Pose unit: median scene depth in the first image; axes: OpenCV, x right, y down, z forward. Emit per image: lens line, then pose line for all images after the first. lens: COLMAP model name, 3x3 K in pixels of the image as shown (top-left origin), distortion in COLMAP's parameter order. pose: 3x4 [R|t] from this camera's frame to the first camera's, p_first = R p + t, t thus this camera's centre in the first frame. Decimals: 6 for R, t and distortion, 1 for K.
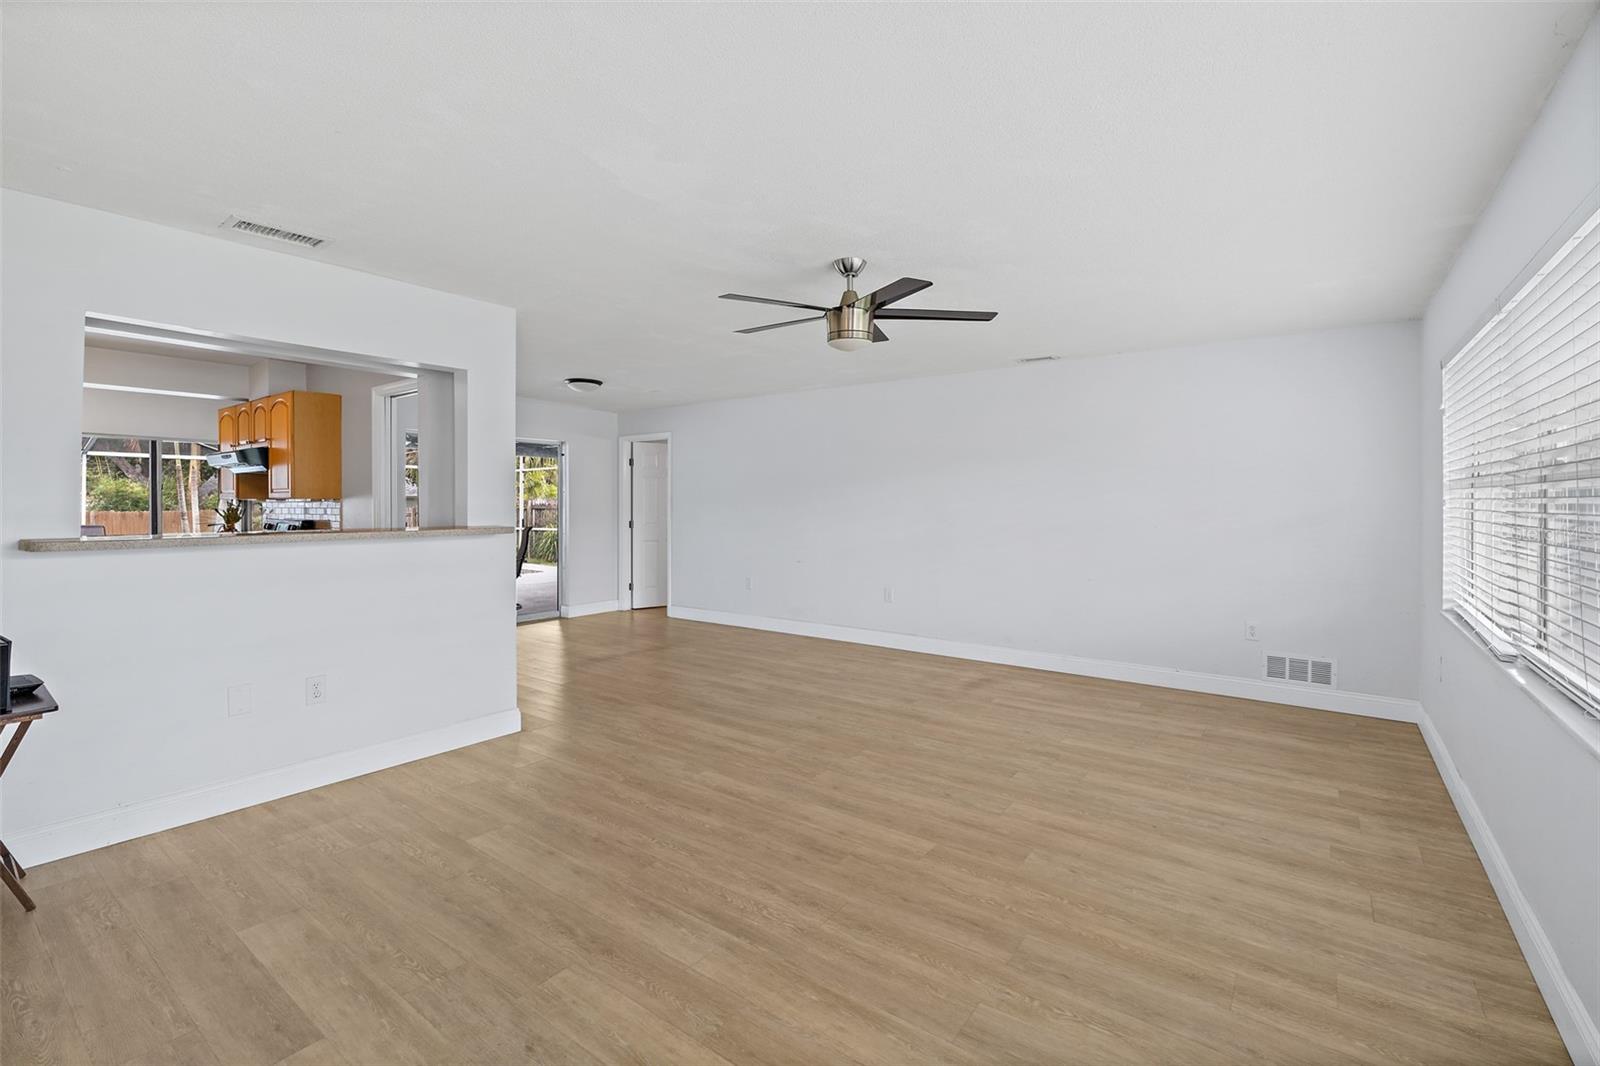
lens RADIAL K [[687.3, 0, 799.8], [0, 687.3, 520.2], [0, 0, 1]] dist [-0.003545, 0.000371]
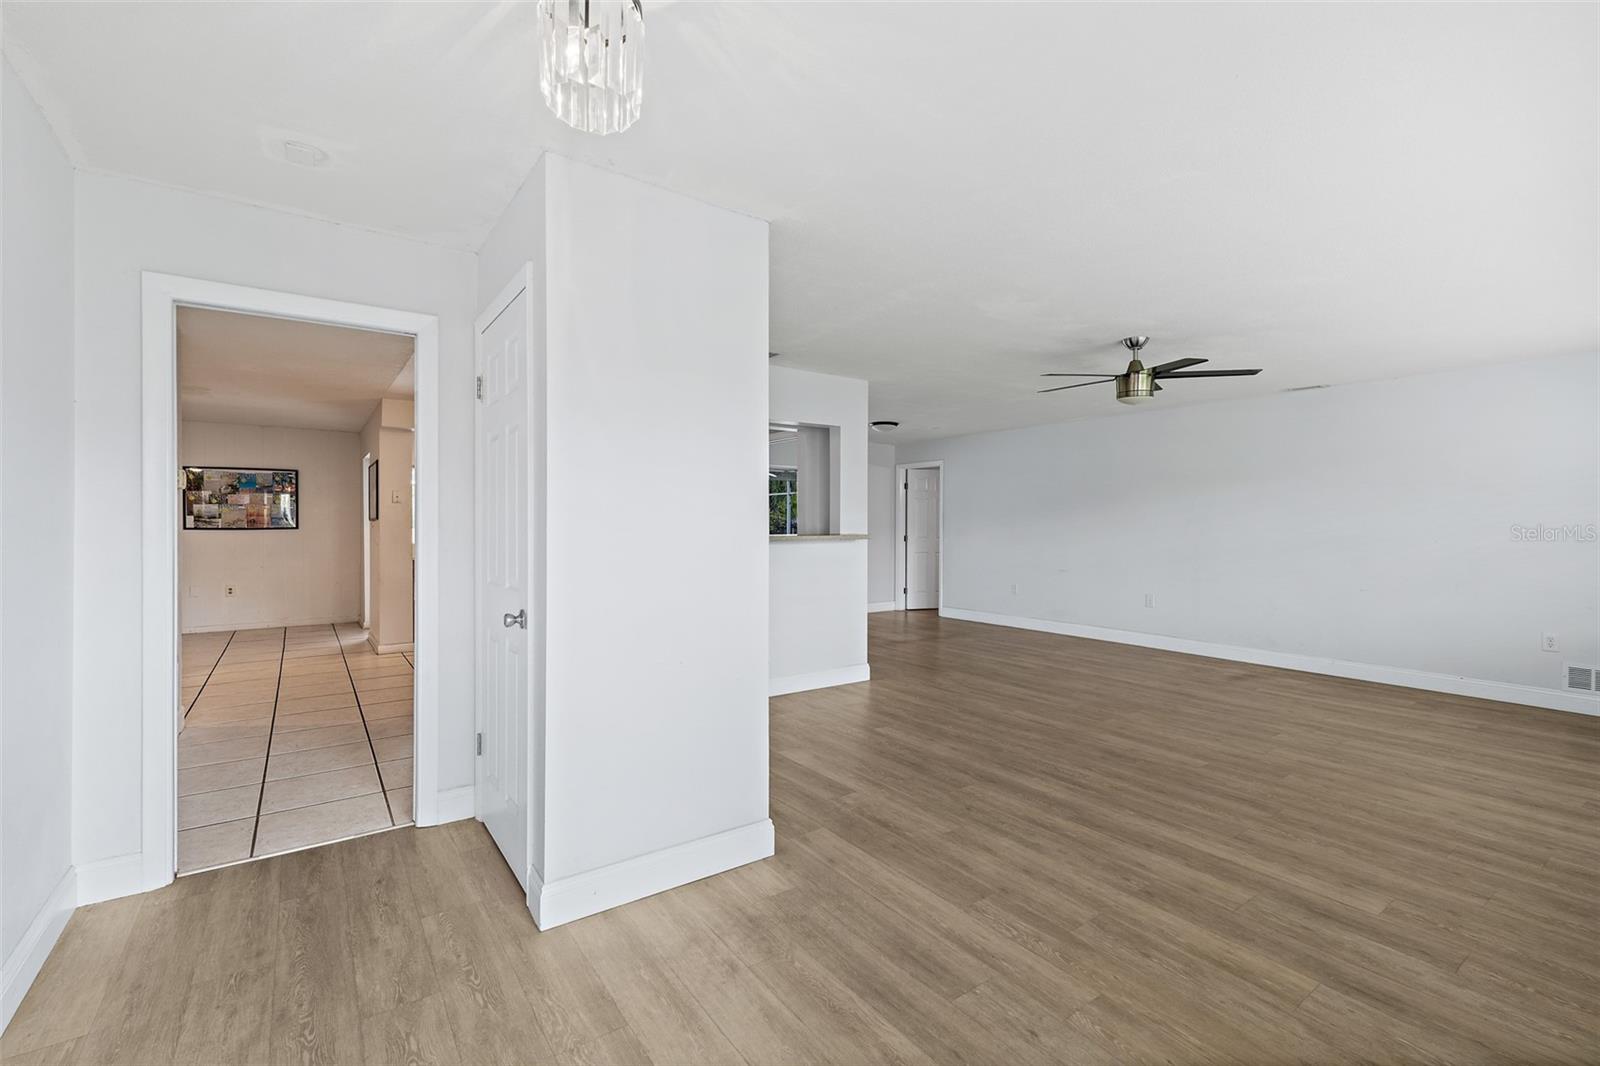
lens RADIAL K [[689.1, 0, 805.2], [0, 689.1, 532.4], [0, 0, 1]] dist [0.014177, -0.000699]
pose [[0.954082, 0.005623, -0.299492, -0.140553], [-0.009211, 0.999902, -0.010571, 0.025739], [0.299403, 0.012844, 0.954040, -0.501767]]
